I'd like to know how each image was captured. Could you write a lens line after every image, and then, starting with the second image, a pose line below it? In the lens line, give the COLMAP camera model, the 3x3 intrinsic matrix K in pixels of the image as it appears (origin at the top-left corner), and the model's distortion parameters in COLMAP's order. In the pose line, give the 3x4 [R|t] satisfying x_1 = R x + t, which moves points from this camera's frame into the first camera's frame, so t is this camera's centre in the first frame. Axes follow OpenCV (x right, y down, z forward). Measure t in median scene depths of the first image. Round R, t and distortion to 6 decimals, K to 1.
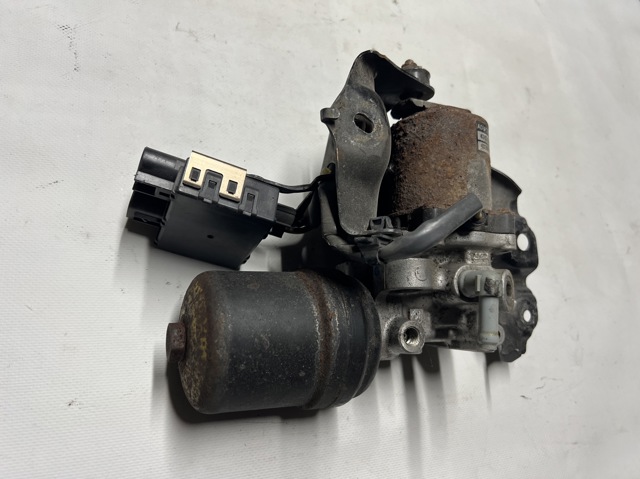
lens RADIAL K [[485.7, 0, 320.0], [0, 485.7, 239.5], [0, 0, 1]] dist [0.068680, -0.095573]
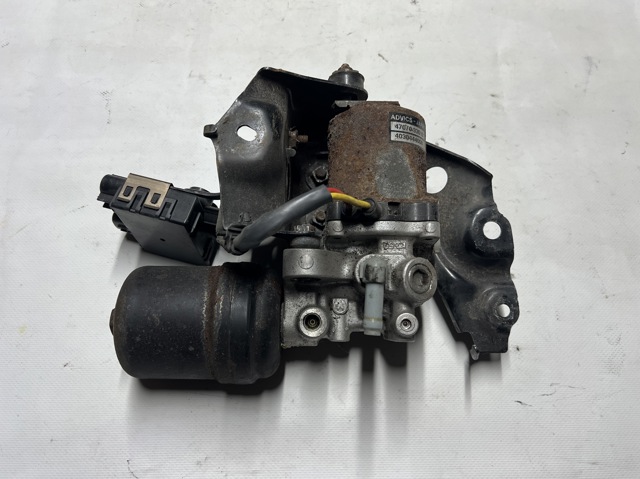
lens RADIAL K [[485.7, 0, 320.0], [0, 485.7, 239.5], [0, 0, 1]] dist [0.068680, -0.095573]
pose [[0.907946, -0.055552, -0.415390, 0.601068], [0.041719, 0.998233, -0.042312, 0.057313], [0.417006, 0.021087, 0.908659, 0.029841]]
